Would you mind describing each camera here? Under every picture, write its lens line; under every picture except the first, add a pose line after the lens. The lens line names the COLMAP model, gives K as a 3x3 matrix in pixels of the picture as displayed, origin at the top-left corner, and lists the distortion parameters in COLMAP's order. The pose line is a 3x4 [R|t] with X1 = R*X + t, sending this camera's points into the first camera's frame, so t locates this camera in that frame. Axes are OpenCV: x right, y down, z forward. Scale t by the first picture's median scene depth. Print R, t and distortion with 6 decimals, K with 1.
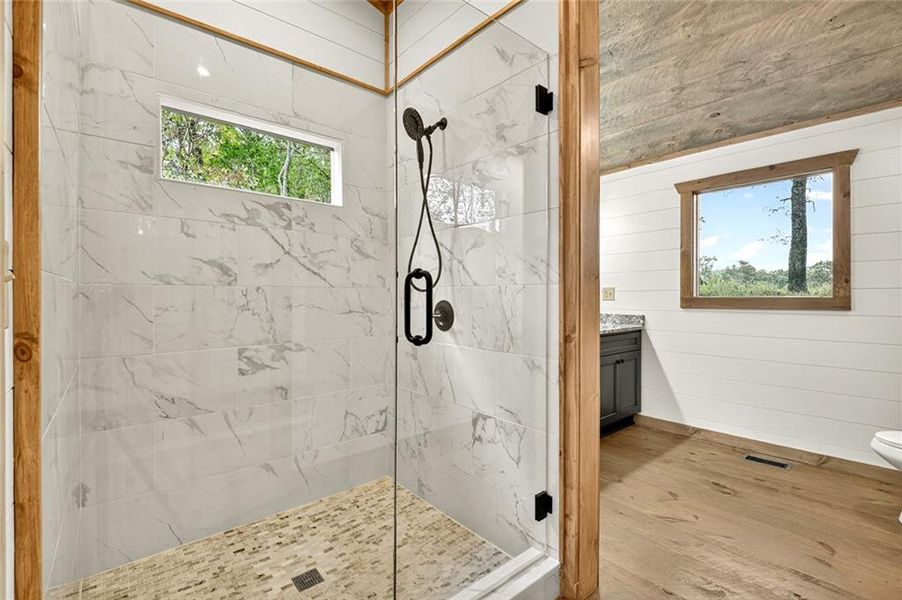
lens RADIAL K [[401.3, 0, 452.9], [0, 401.3, 299.2], [0, 0, 1]] dist [-0.002094, -0.000248]
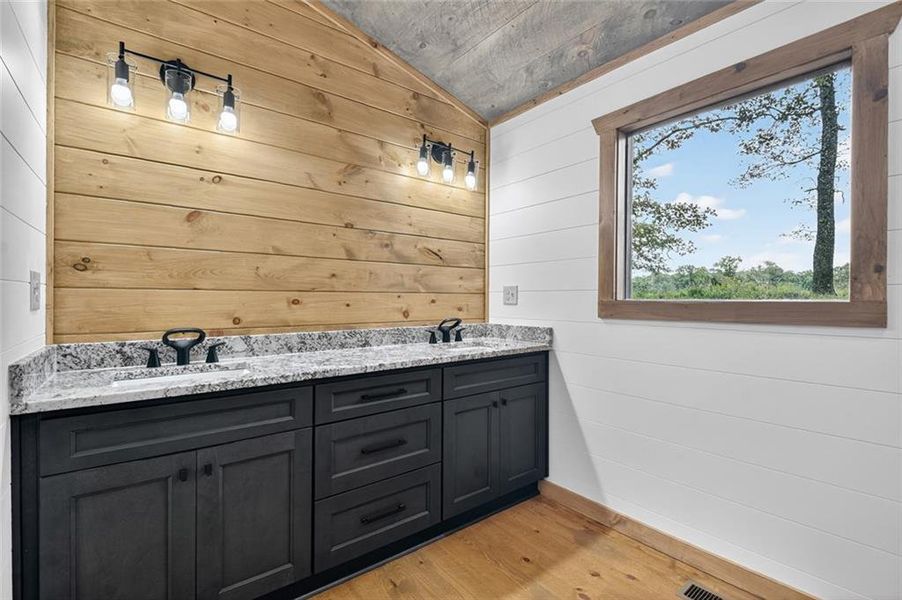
lens RADIAL K [[401.3, 0, 451.1], [0, 401.3, 300.5], [0, 0, 1]] dist [-0.002094, -0.000248]
pose [[0.998933, 0.003863, -0.046023, 0.344670], [-0.003852, 0.999993, 0.000309, -0.004221], [0.046024, -0.000131, 0.998940, 0.346644]]
